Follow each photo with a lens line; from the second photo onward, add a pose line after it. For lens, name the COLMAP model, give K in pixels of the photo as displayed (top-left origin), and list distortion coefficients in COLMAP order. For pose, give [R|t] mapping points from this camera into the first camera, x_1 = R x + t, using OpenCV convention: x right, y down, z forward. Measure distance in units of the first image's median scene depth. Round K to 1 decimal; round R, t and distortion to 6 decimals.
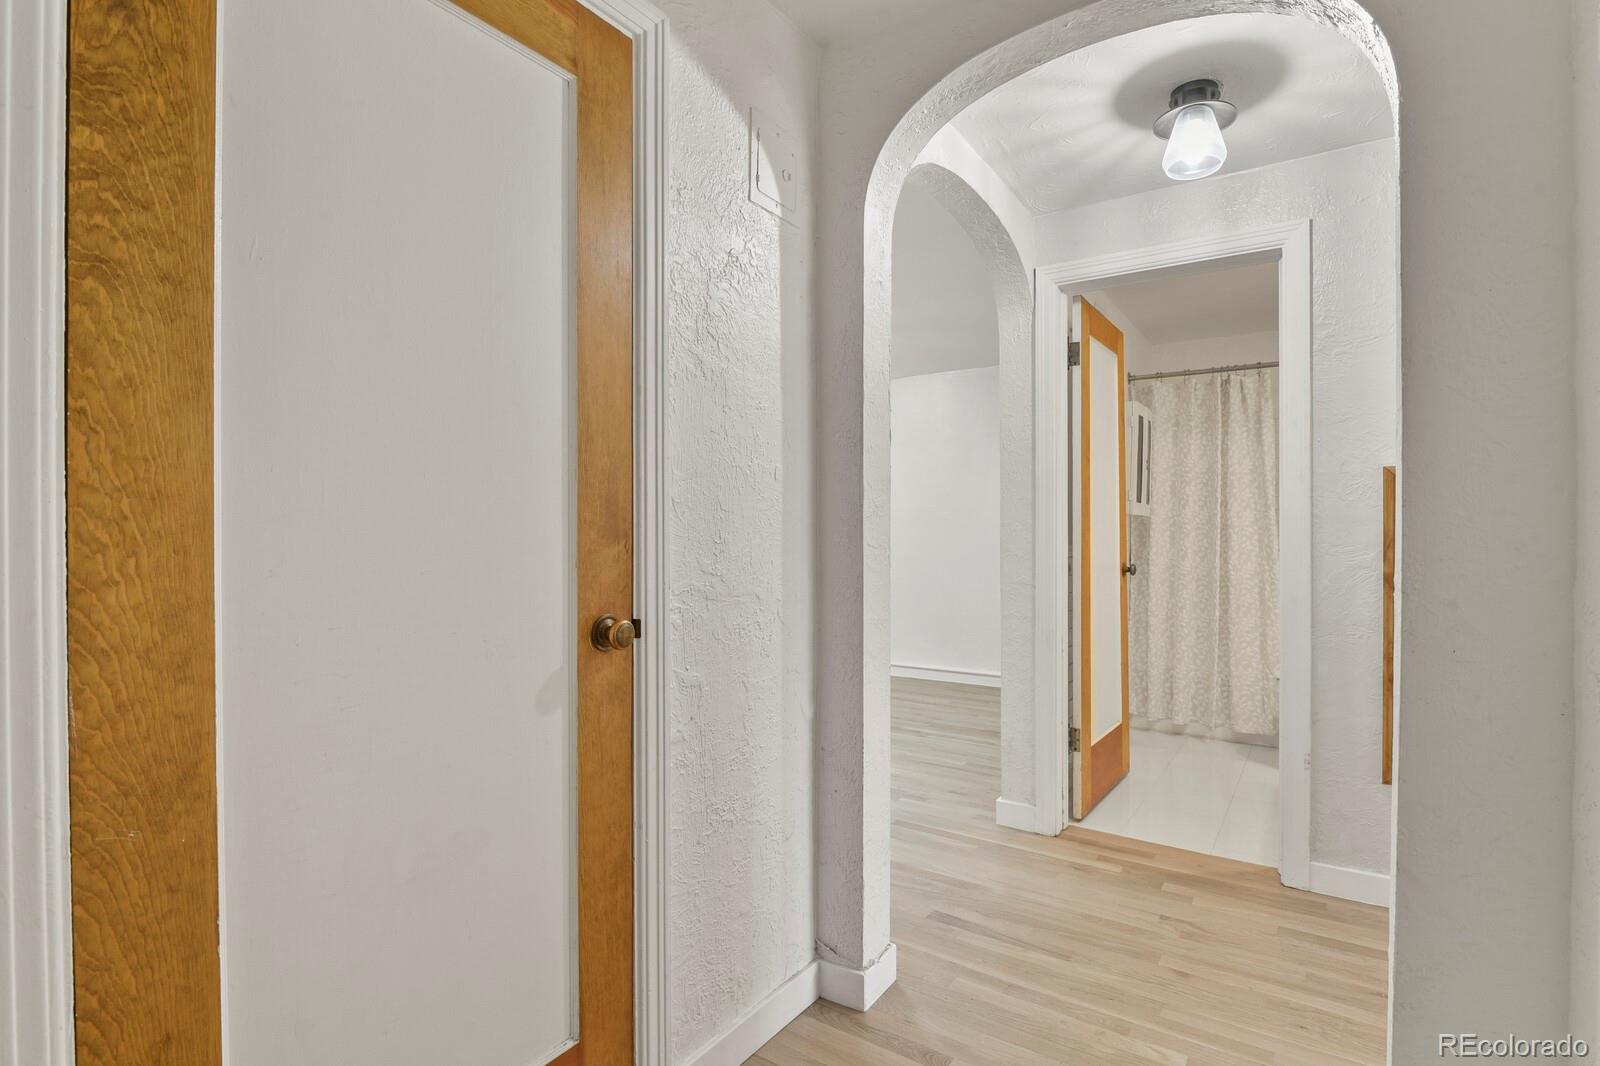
lens RADIAL K [[776.4, 0, 805.9], [0, 776.4, 533.1], [0, 0, 1]] dist [-0.002229, -0.007717]
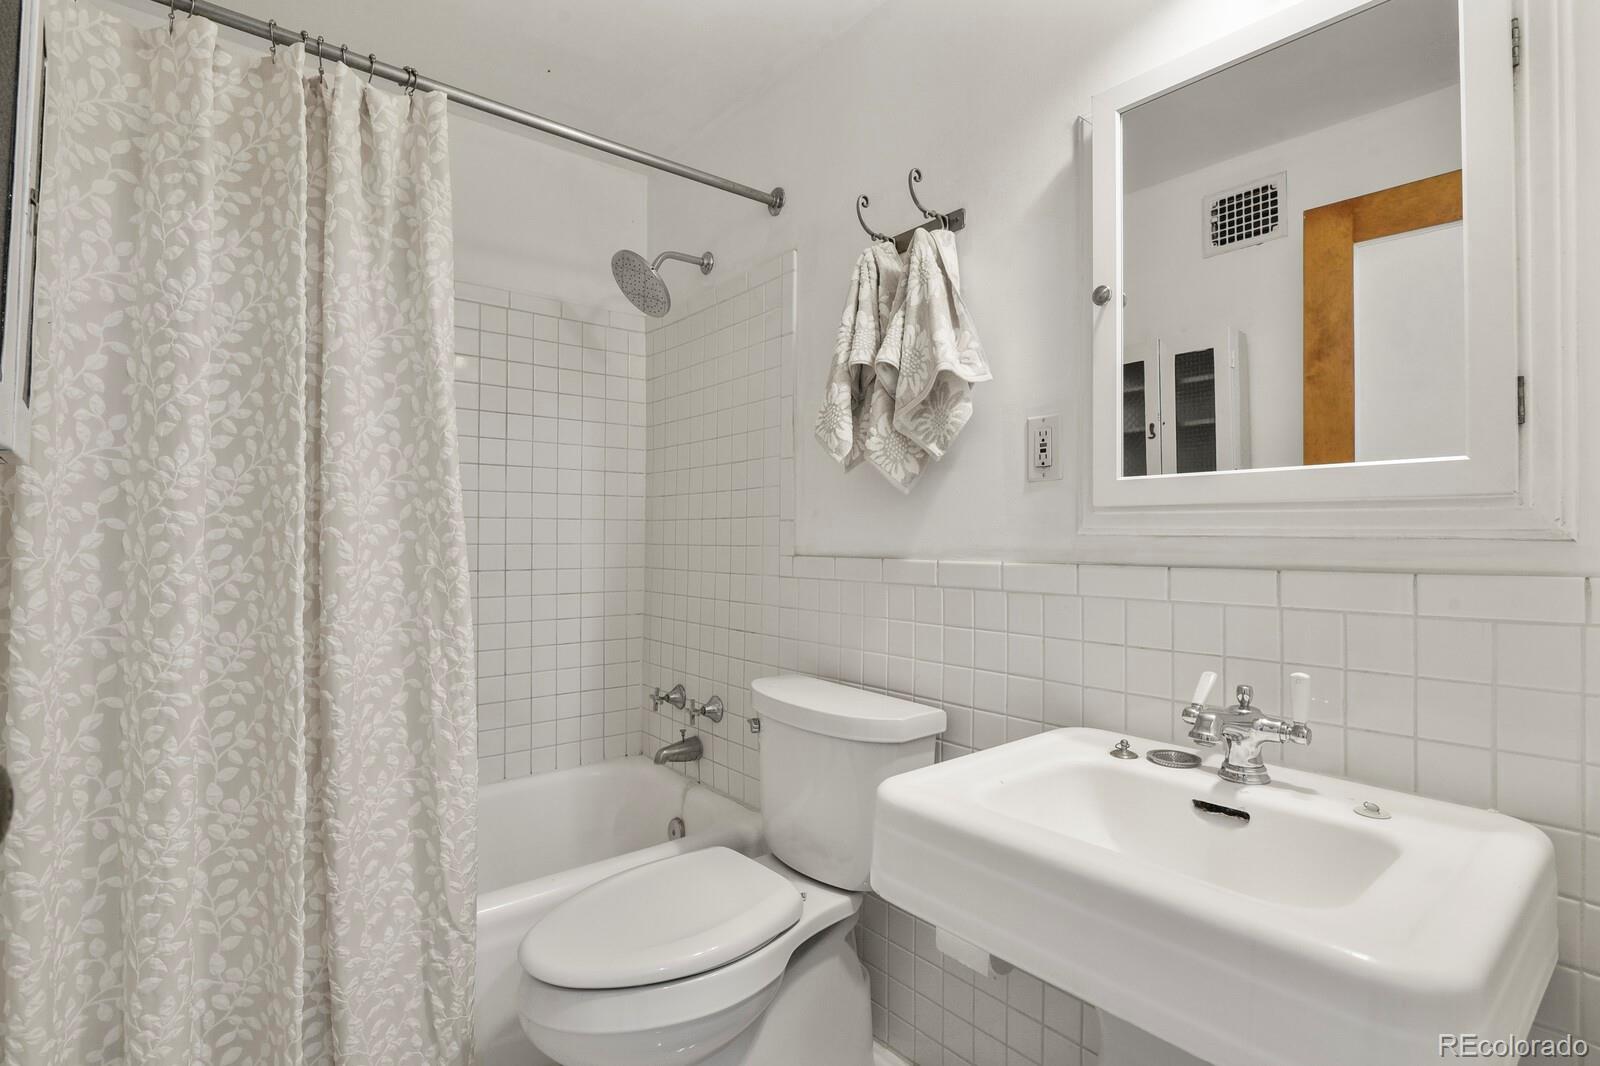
lens RADIAL K [[772.7, 0, 796.9], [0, 772.7, 534.5], [0, 0, 1]] dist [-0.011673, -0.001821]
pose [[0.273457, 0.007749, 0.961853, 0.287010], [0.000138, 0.999967, -0.008096, 0.001162], [-0.961884, 0.002347, 0.273447, 0.719115]]
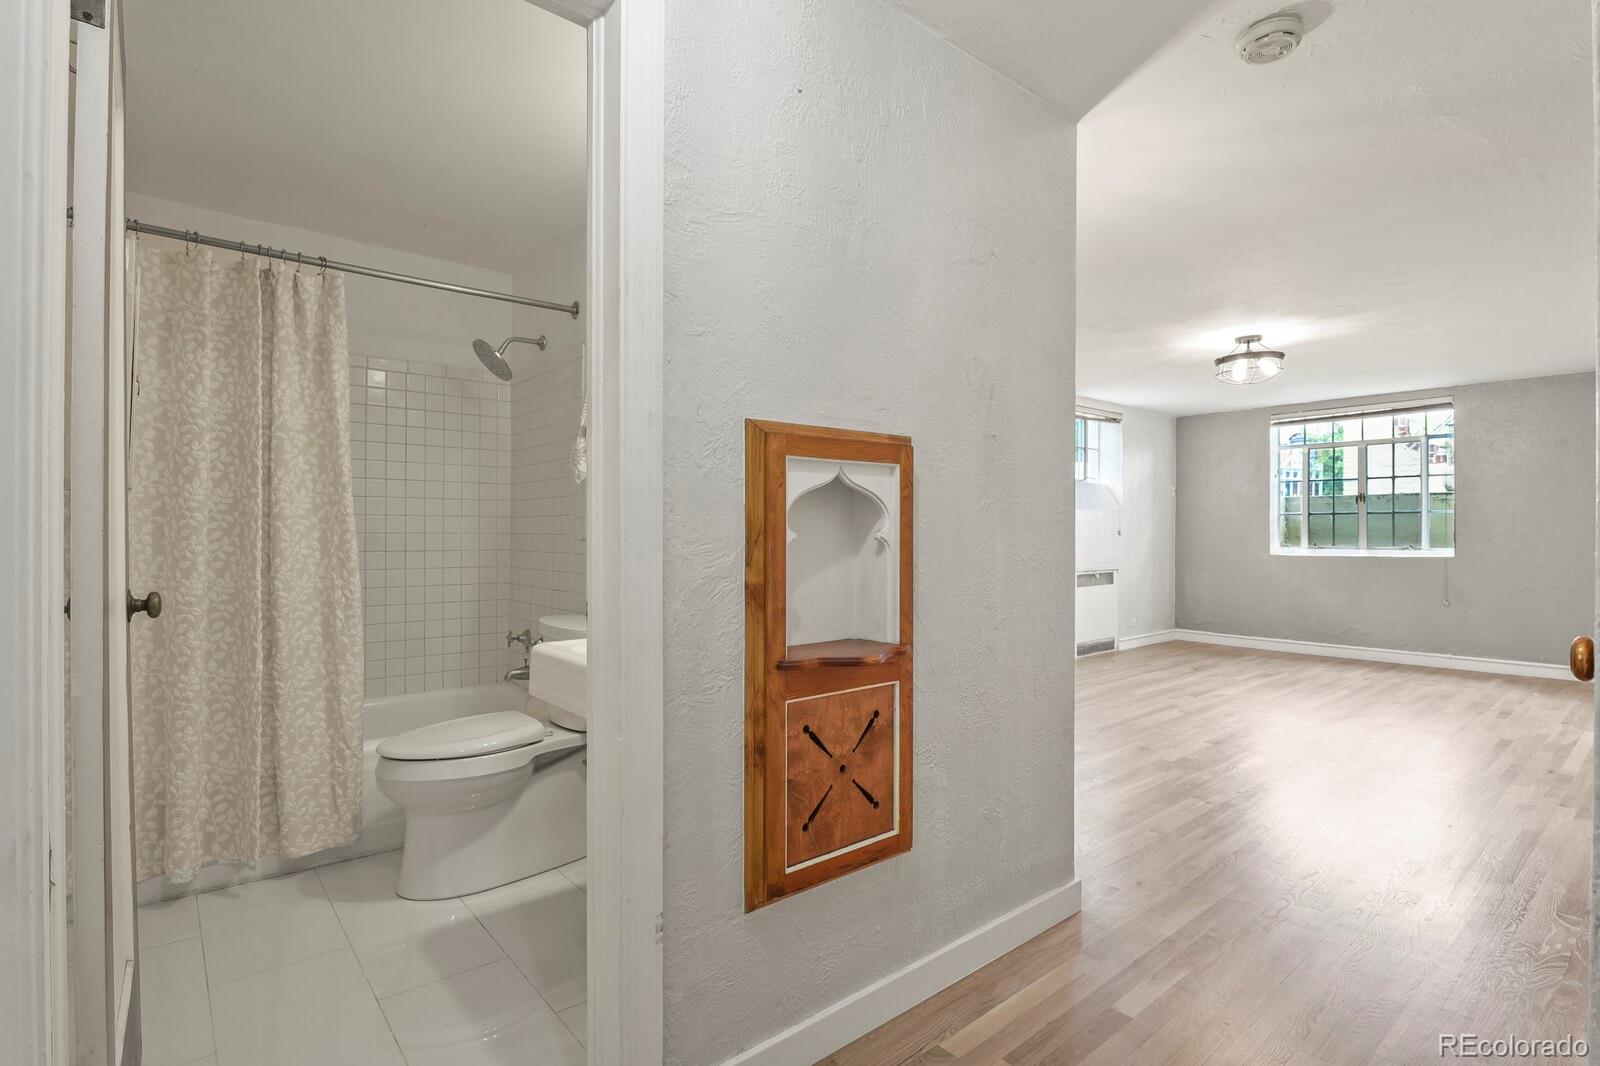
lens RADIAL K [[794.6, 0, 806.9], [0, 794.6, 534.6], [0, 0, 1]] dist [-0.003371, -0.007569]
pose [[0.257830, 0.002258, 0.966188, 0.063834], [-0.000240, 0.999997, -0.002273, 0.006605], [-0.966190, 0.000354, 0.257830, 0.448194]]
